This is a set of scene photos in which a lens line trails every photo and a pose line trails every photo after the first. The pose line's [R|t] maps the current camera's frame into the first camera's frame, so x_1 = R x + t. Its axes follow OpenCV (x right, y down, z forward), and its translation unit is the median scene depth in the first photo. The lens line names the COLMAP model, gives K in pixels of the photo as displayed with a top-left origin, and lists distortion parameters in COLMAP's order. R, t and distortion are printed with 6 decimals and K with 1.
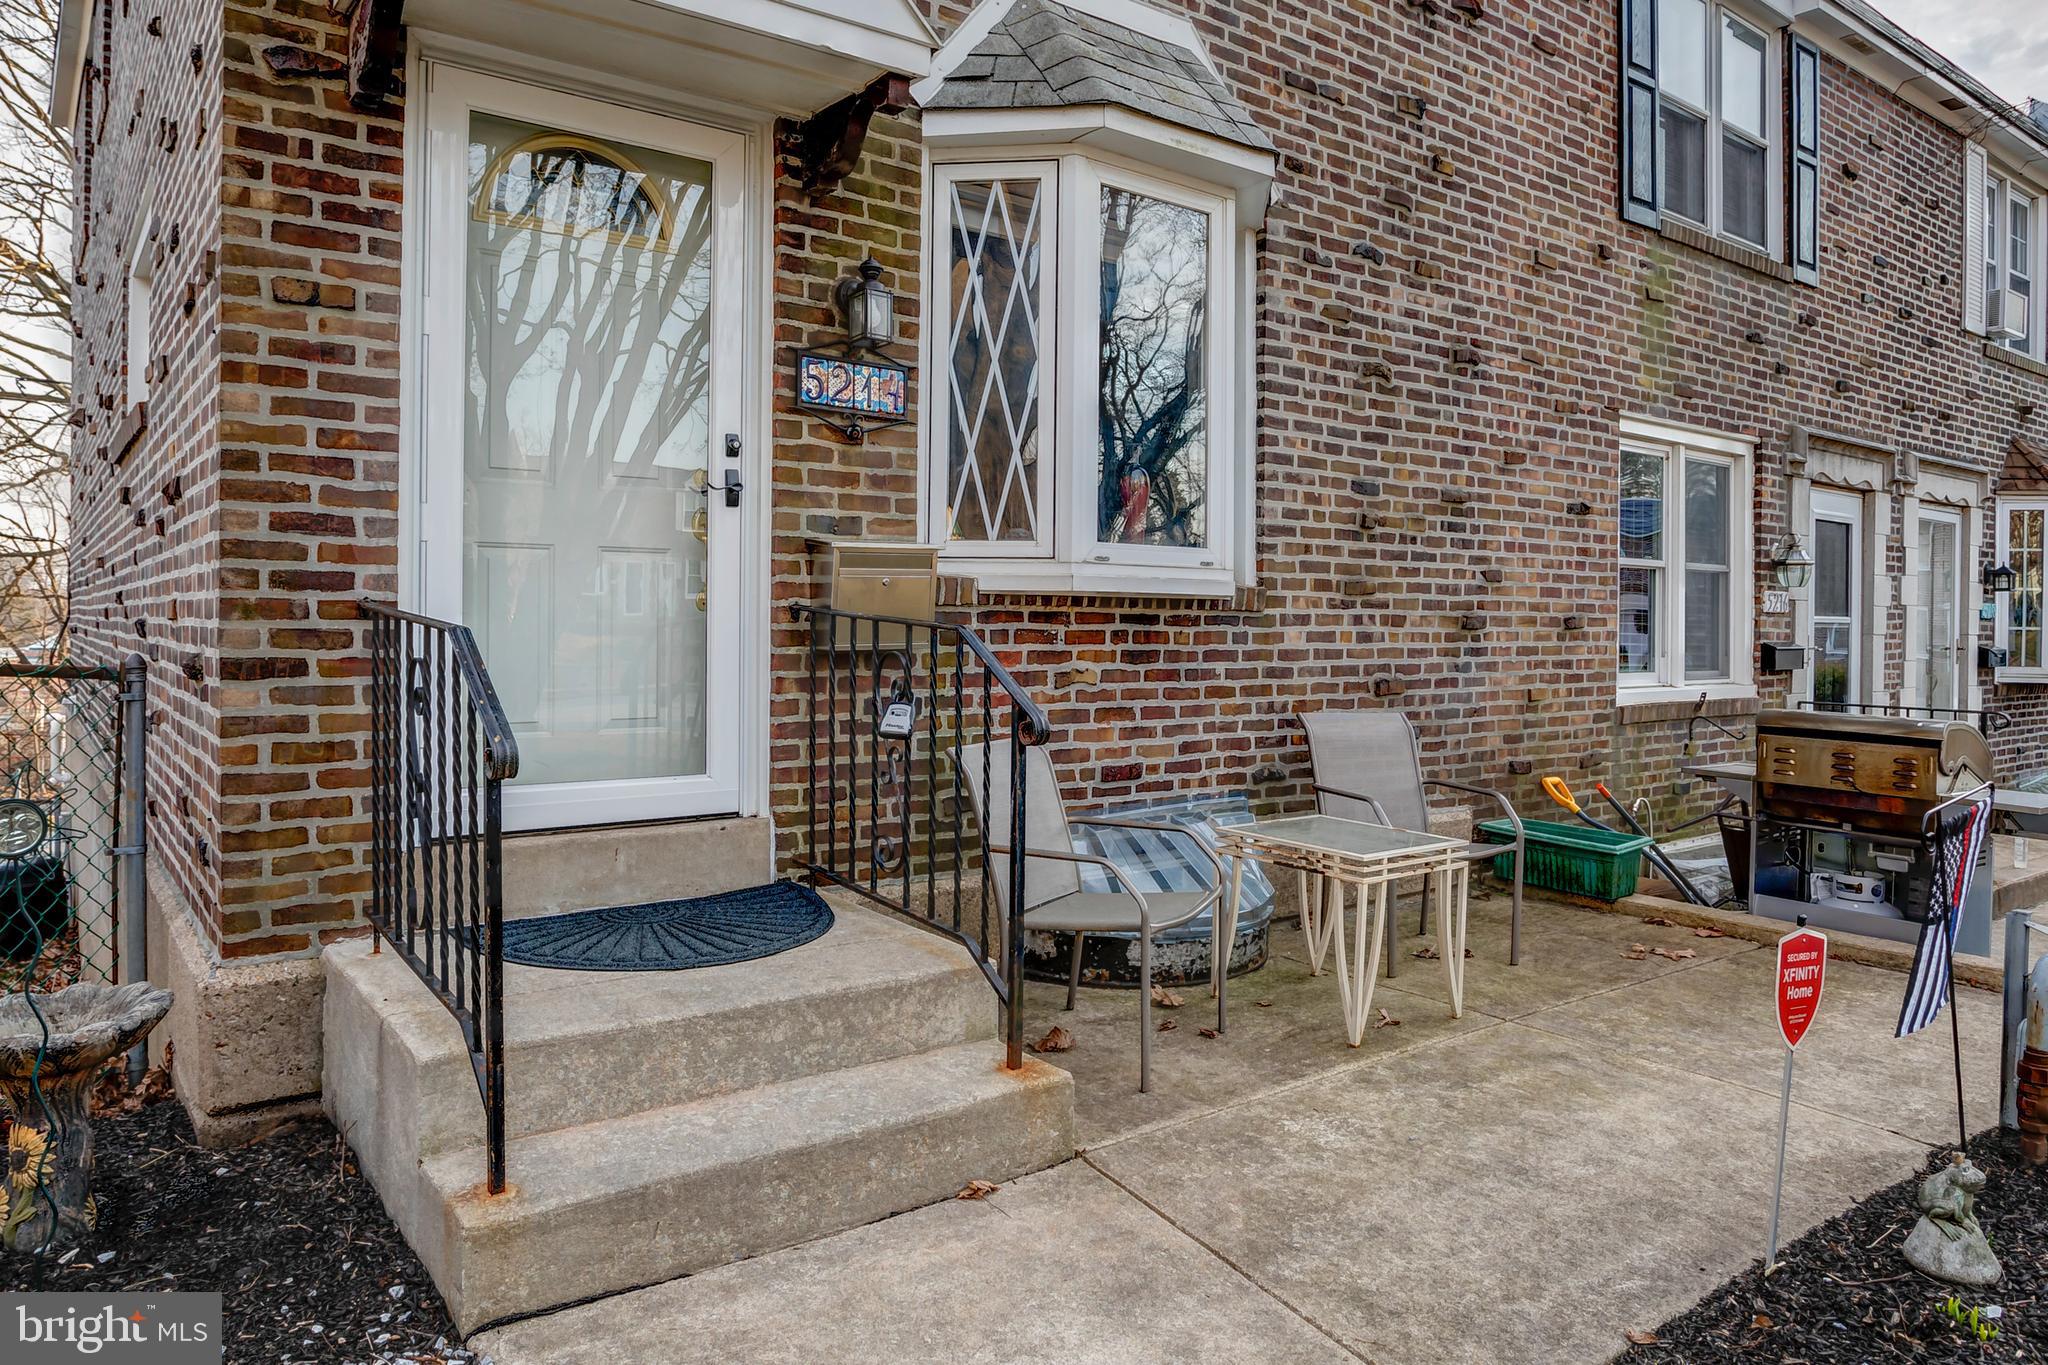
lens RADIAL K [[1359.7, 0, 980.8], [0, 1359.7, 628.7], [0, 0, 1]] dist [-0.058240, 0.046828]
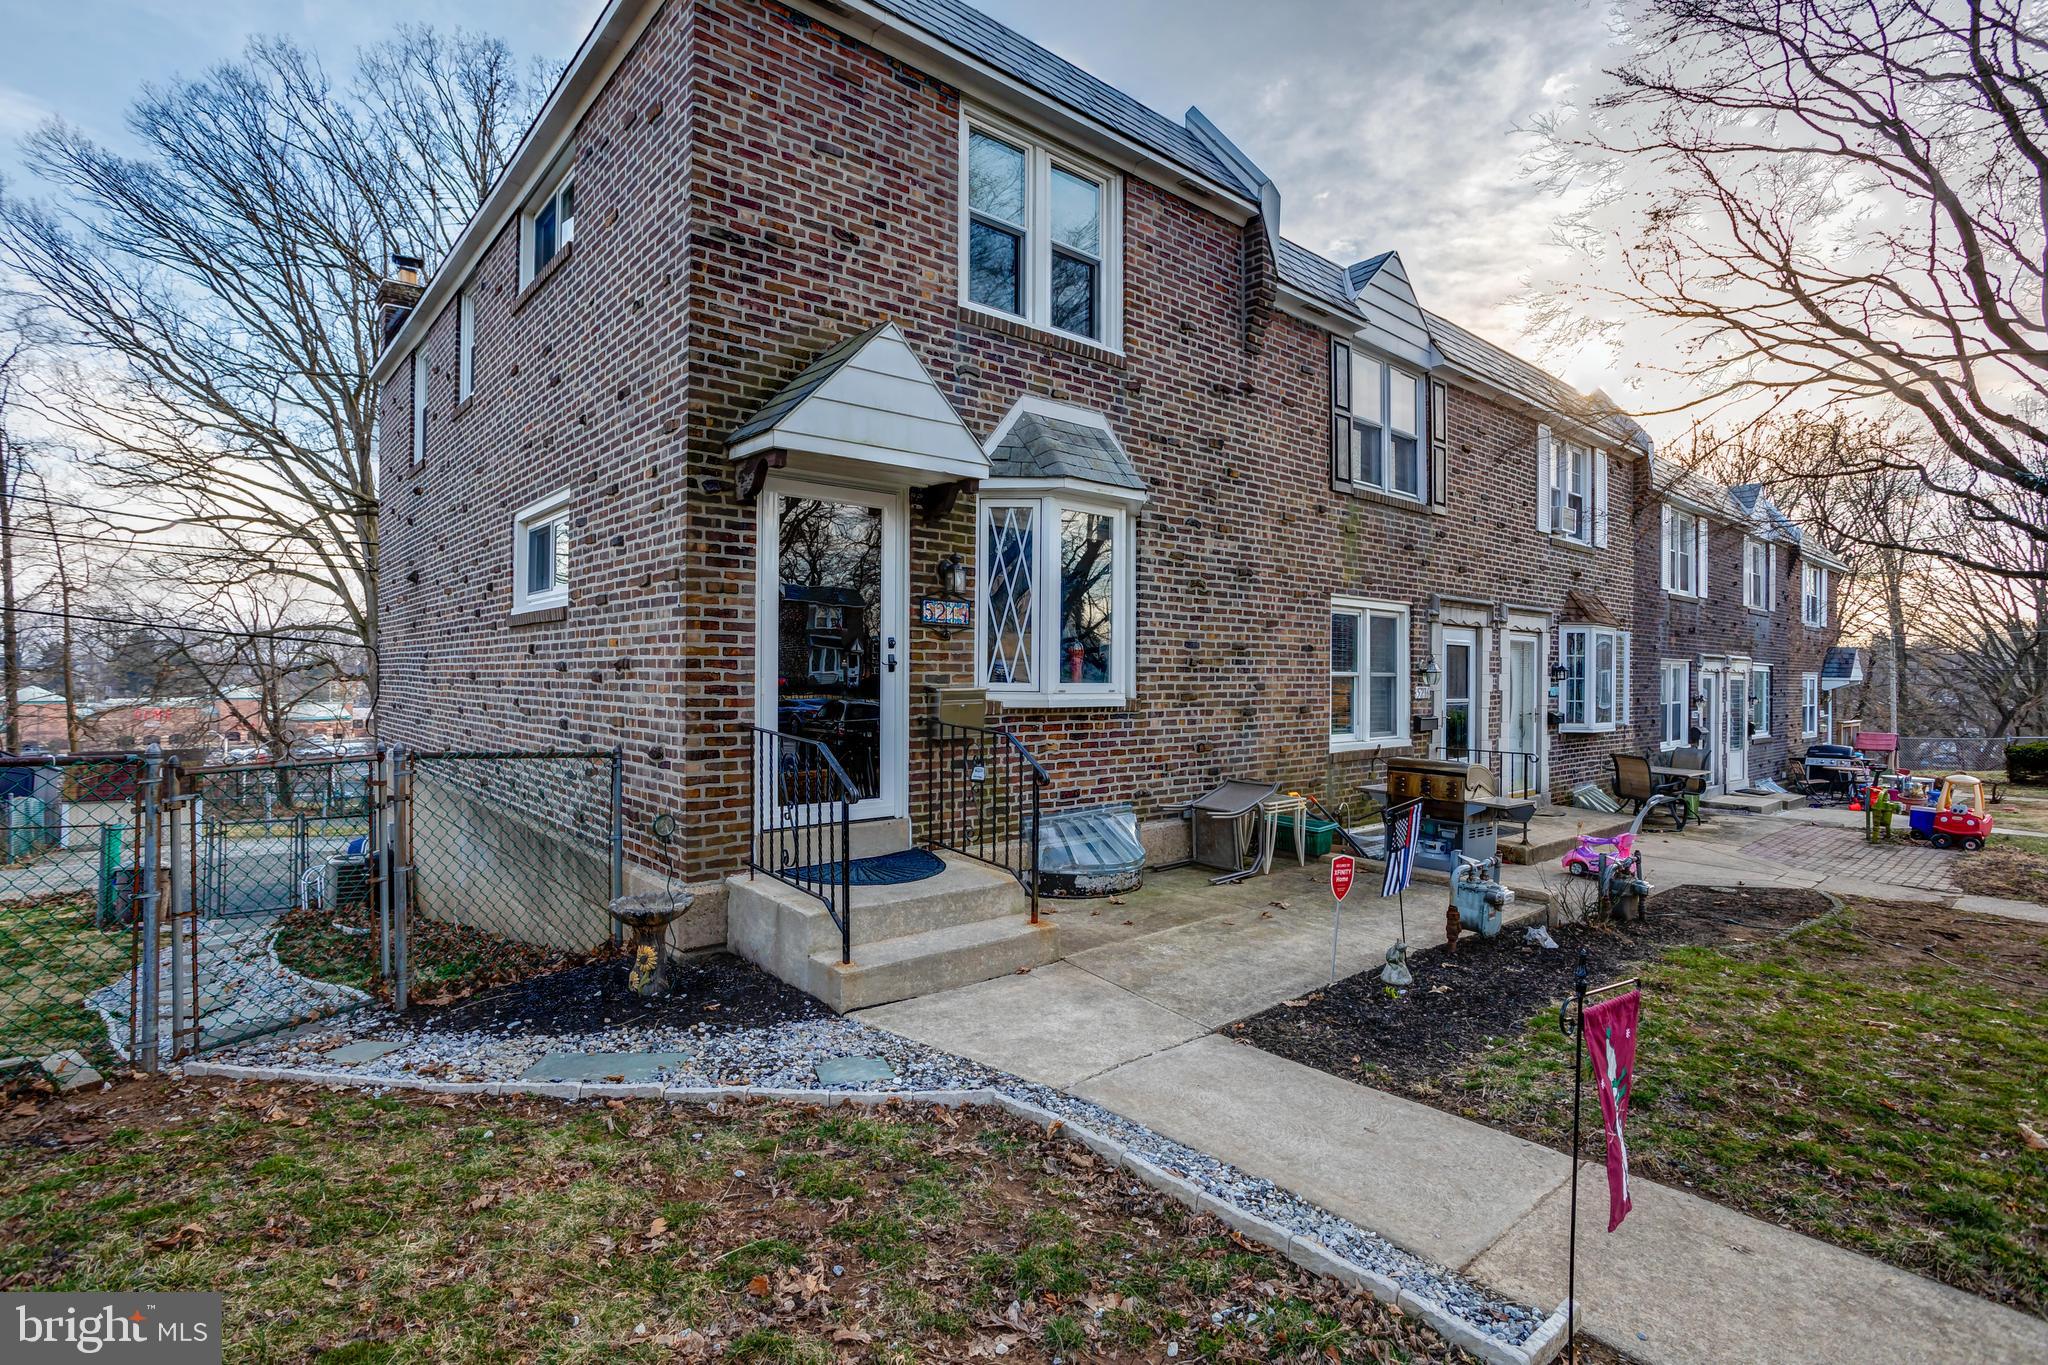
lens RADIAL K [[1011.0, 0, 1011.5], [0, 1011.0, 678.4], [0, 0, 1]] dist [-0.063750, 0.037617]
pose [[0.997063, -0.002261, 0.076558, -0.090125], [0.002274, 0.999997, -0.000083, -0.060865], [-0.076557, 0.000257, 0.997065, -0.450841]]
